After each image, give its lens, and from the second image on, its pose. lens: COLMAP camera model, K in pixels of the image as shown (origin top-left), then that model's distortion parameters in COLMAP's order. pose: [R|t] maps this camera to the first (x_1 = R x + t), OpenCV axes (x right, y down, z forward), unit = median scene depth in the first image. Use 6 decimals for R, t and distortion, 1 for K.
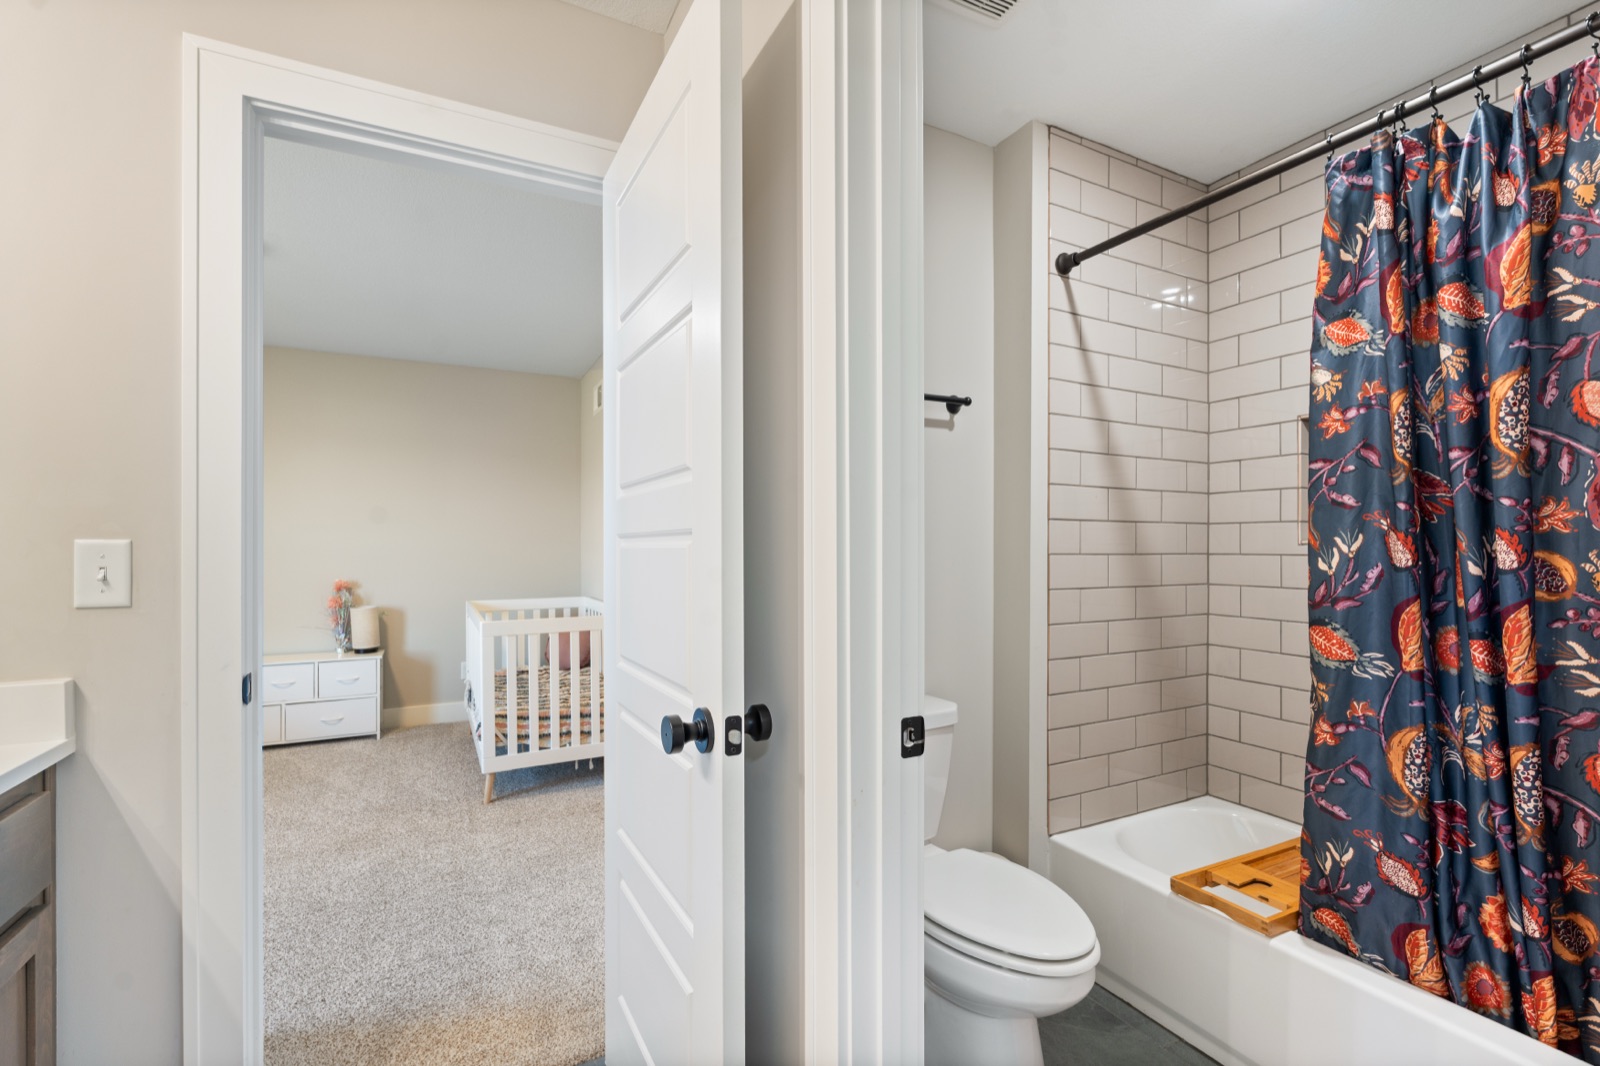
lens RADIAL K [[707.6, 0, 784.4], [0, 707.6, 539.6], [0, 0, 1]] dist [0.000130, 0.000399]
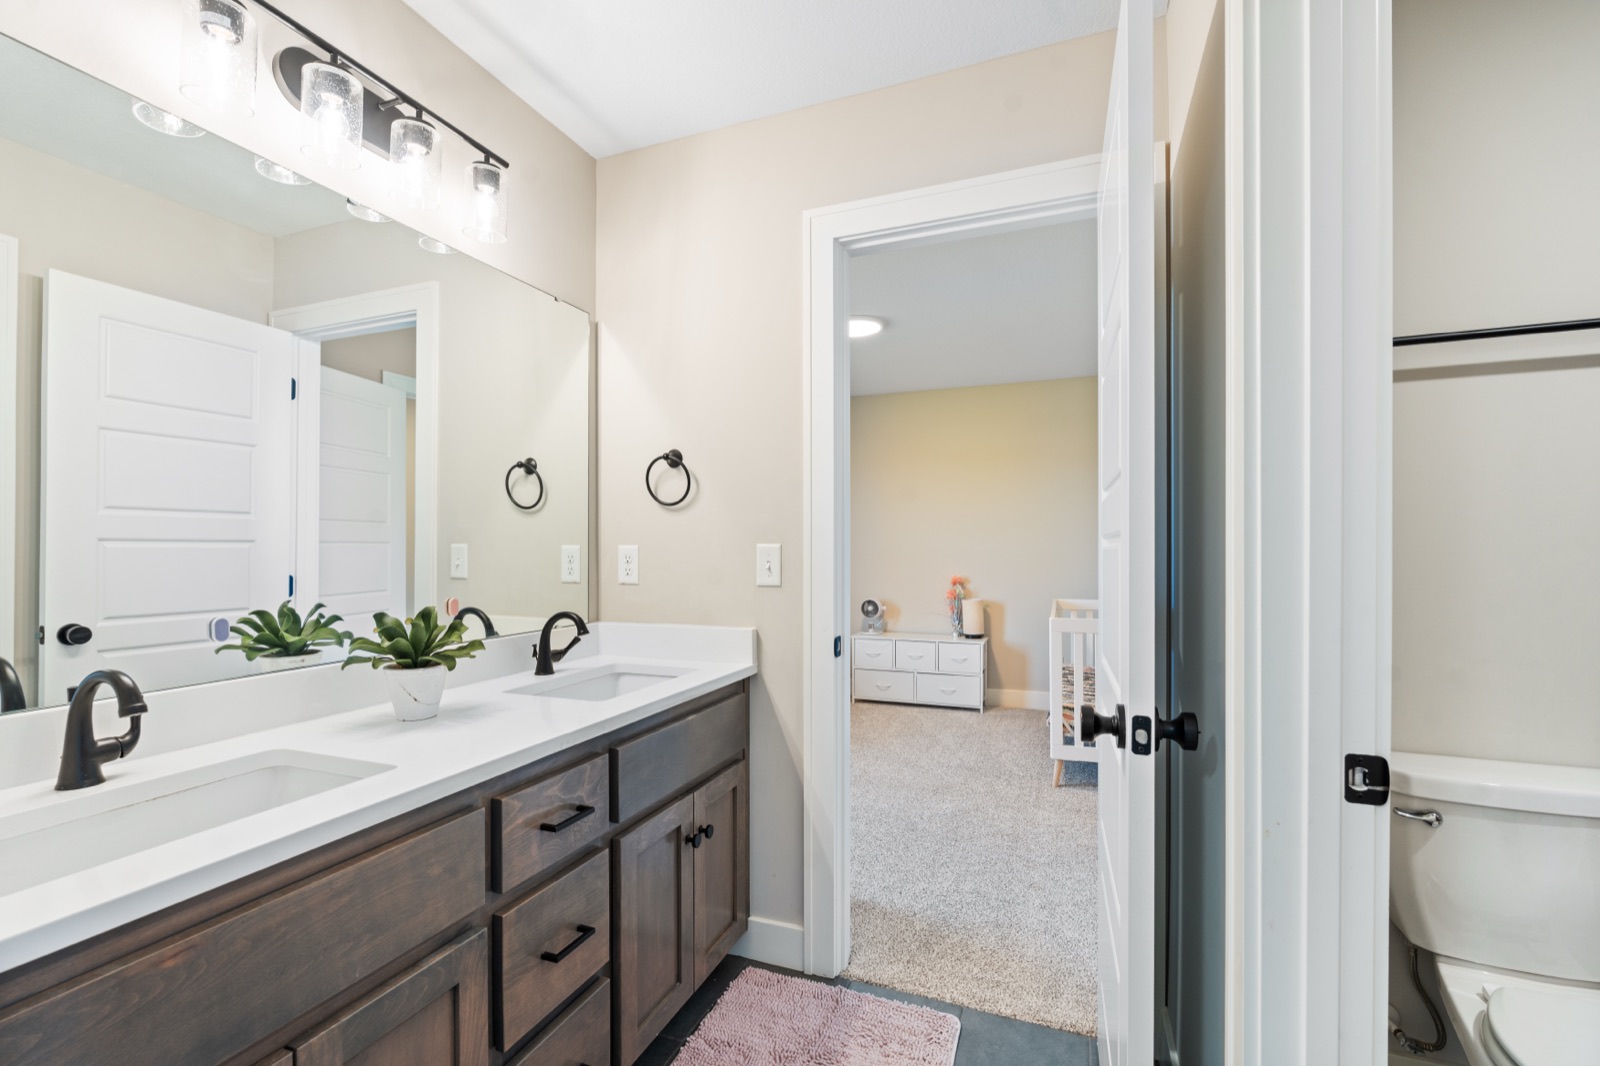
lens RADIAL K [[707.6, 0, 784.4], [0, 707.6, 539.6], [0, 0, 1]] dist [0.000130, 0.000399]
pose [[0.654775, -0.010846, -0.755746, 0.151594], [0.008879, 0.999938, -0.006657, 0.000620], [0.755771, -0.002351, 0.654831, -0.017200]]
